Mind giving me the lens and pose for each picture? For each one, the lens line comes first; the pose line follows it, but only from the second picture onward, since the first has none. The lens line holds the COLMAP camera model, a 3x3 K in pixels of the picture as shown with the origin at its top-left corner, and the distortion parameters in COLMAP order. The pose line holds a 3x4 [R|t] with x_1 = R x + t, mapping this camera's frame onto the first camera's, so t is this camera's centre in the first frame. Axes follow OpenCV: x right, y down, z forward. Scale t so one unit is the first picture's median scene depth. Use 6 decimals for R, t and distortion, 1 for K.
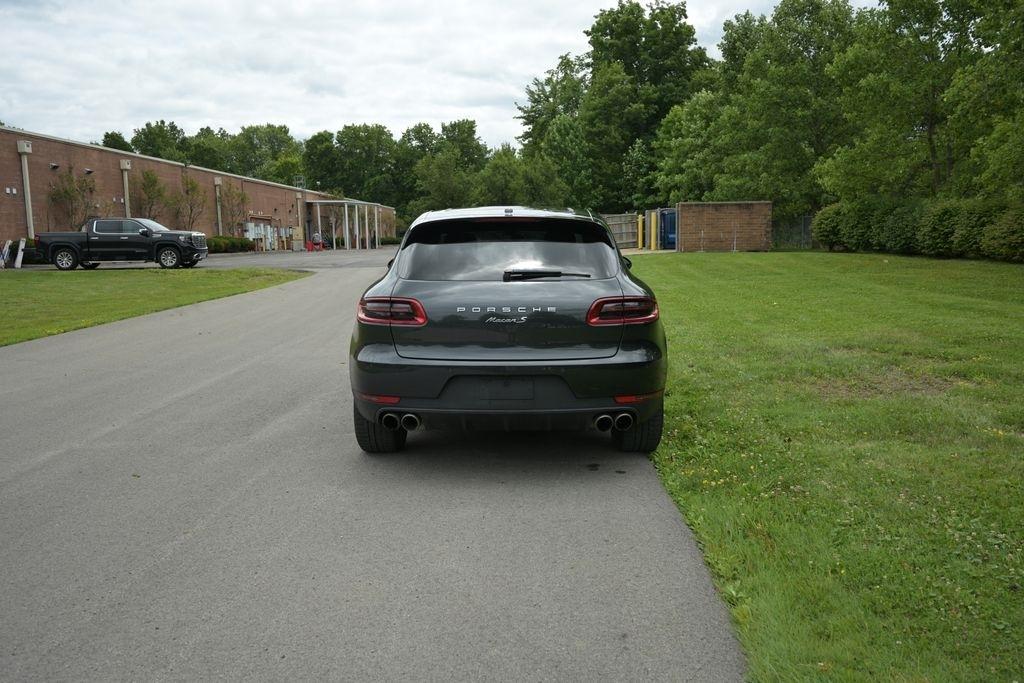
lens RADIAL K [[800.7, 0, 513.6], [0, 800.7, 340.4], [0, 0, 1]] dist [0.020940, -0.028656]
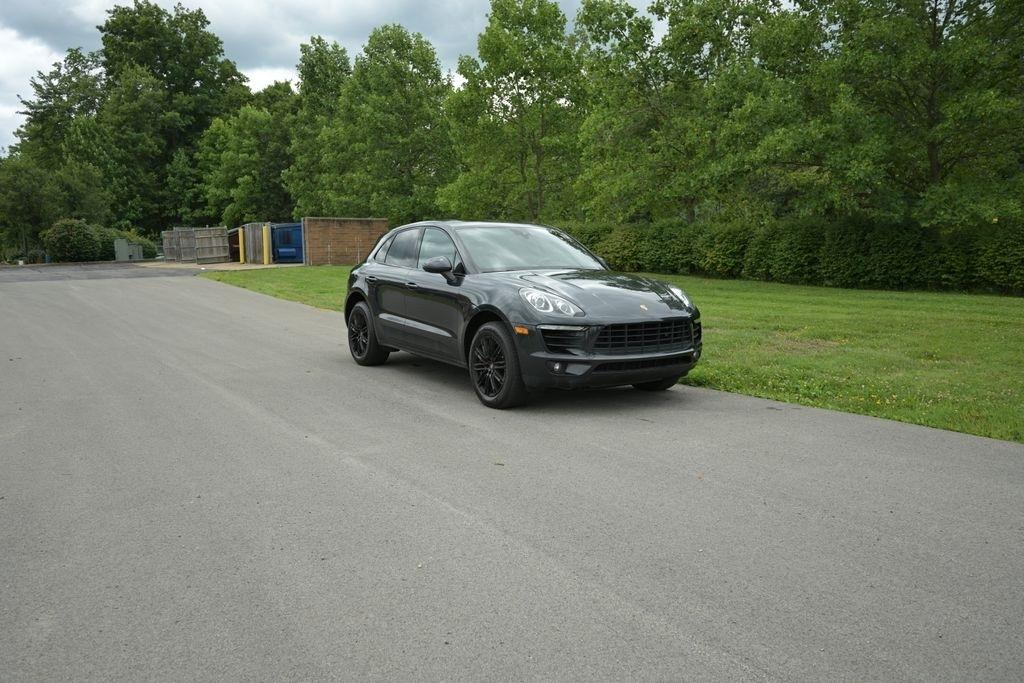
lens RADIAL K [[800.7, 0, 505.9], [0, 800.7, 338.8], [0, 0, 1]] dist [0.020940, -0.028656]
pose [[0.824736, -0.055574, 0.562781, -0.116374], [0.069021, 0.997612, -0.002635, 0.001458], [-0.561290, 0.041017, 0.826602, 0.015877]]
